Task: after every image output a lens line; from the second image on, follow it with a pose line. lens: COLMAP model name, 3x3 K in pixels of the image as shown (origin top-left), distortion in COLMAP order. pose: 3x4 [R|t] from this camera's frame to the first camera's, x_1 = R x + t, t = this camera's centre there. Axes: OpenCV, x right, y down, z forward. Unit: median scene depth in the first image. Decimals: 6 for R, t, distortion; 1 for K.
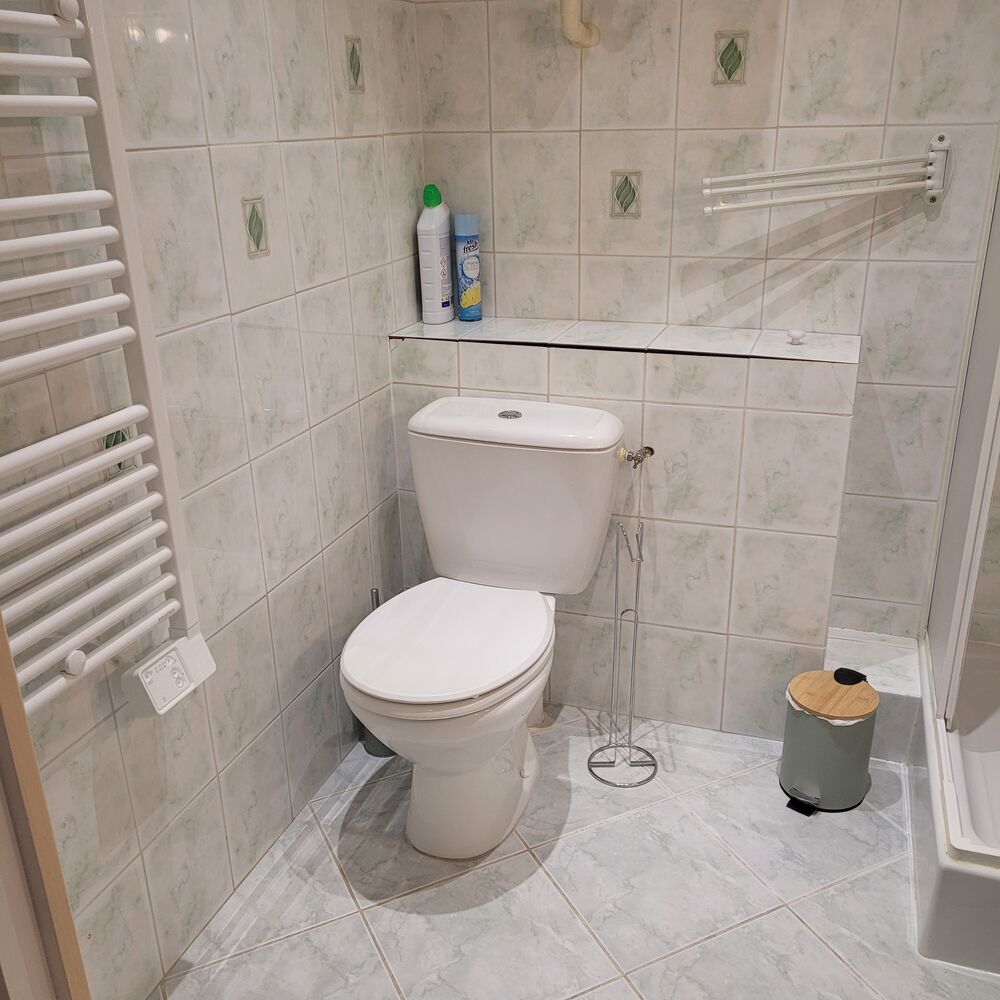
lens RADIAL K [[984.7, 0, 501.2], [0, 984.7, 501.9], [0, 0, 1]] dist [0.001065, 0.000000]
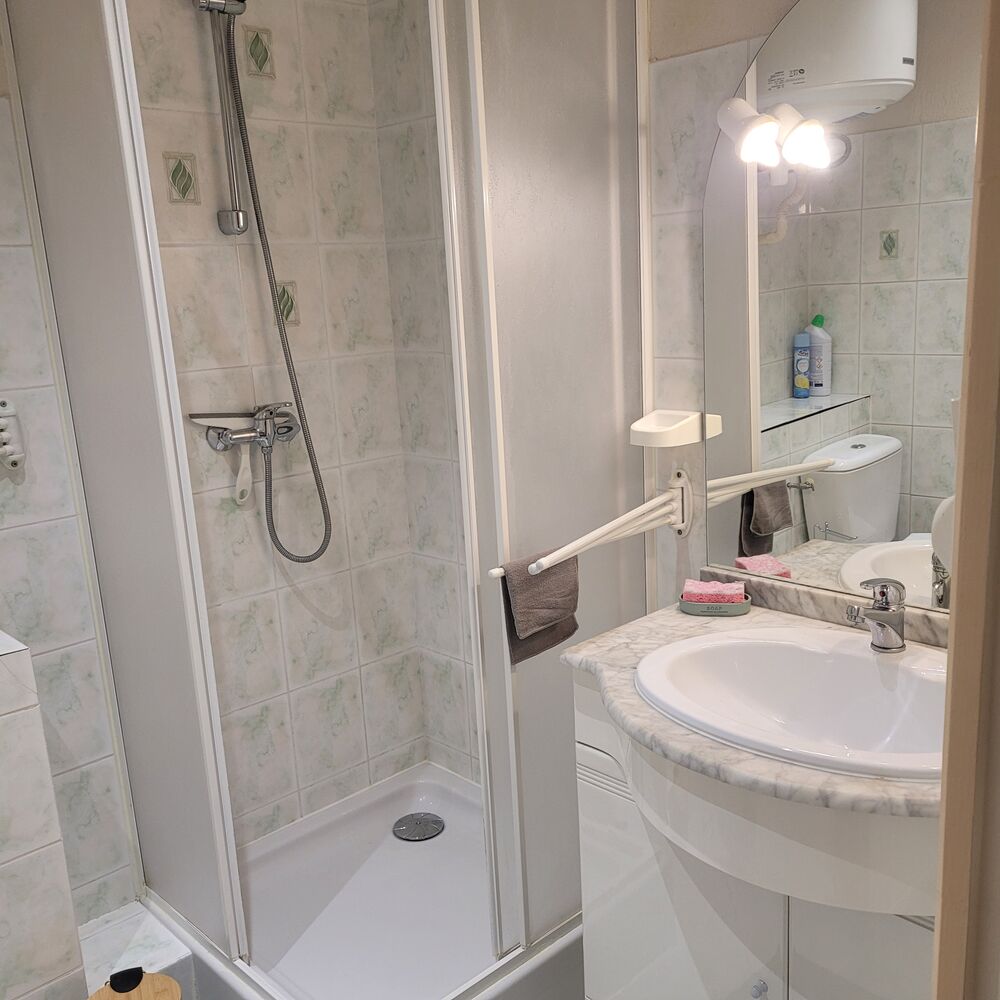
lens RADIAL K [[984.7, 0, 500.1], [0, 984.7, 500.4], [0, 0, 1]] dist [0.001065, 0.000000]
pose [[0.460195, -0.190501, 0.867139, -0.174835], [0.371998, 0.928211, 0.006496, -0.100962], [-0.806125, 0.319585, 0.498024, 0.148437]]
